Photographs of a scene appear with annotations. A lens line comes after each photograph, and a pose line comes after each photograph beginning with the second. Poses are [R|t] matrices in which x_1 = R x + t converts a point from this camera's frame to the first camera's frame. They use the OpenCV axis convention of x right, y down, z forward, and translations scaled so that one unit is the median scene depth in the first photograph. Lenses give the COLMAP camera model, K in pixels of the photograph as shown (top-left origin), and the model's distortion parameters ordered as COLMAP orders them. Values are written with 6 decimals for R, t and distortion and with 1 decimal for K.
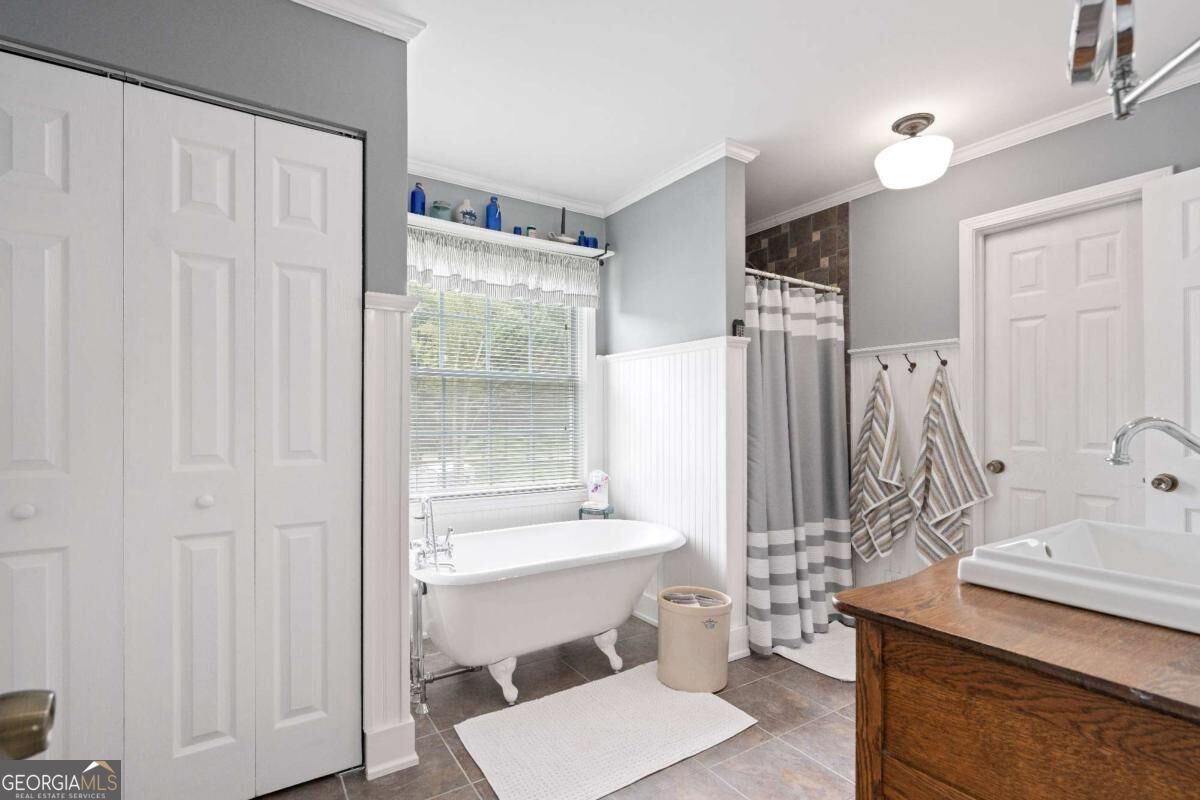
lens RADIAL K [[550.0, 0, 591.5], [0, 550.0, 407.8], [0, 0, 1]] dist [-0.003809, -0.000225]
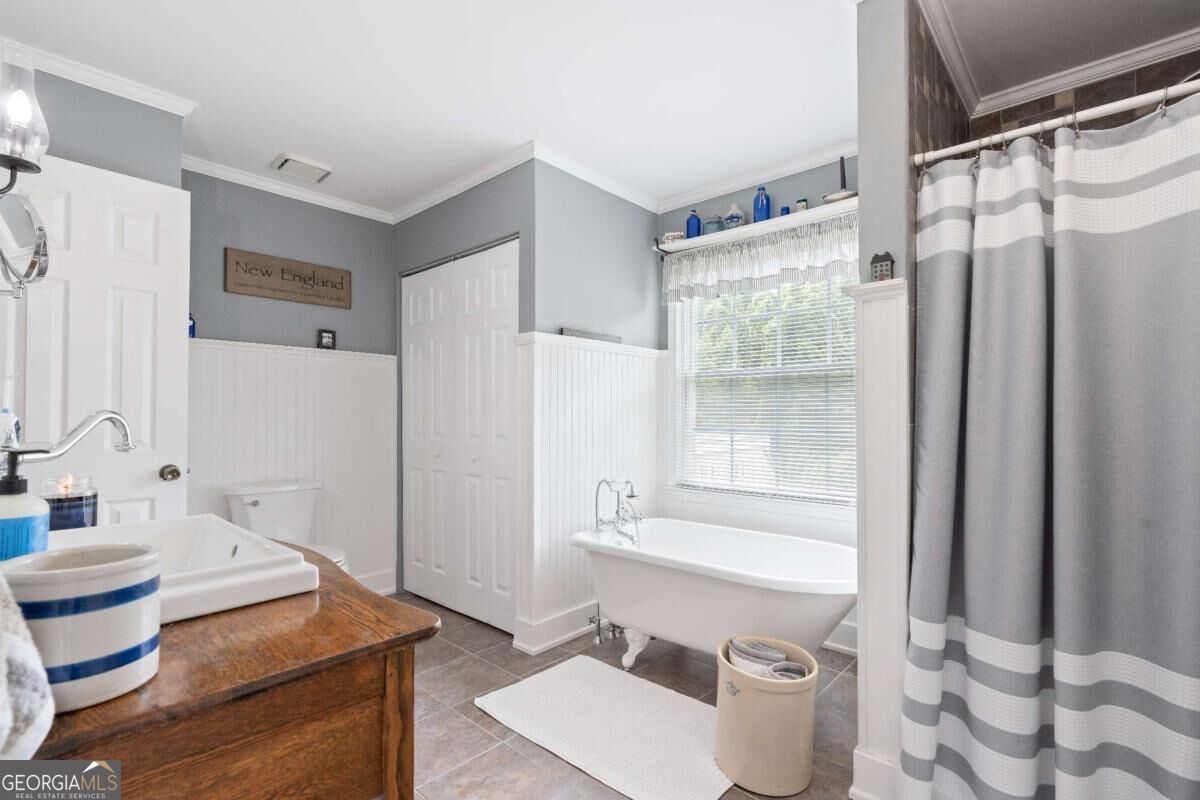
lens RADIAL K [[550.0, 0, 593.2], [0, 550.0, 407.7], [0, 0, 1]] dist [-0.003809, -0.000225]
pose [[0.261853, -0.016461, -0.964967, 0.716227], [0.012006, 0.999833, -0.013797, 0.013705], [0.965033, -0.007973, 0.262007, 0.495531]]
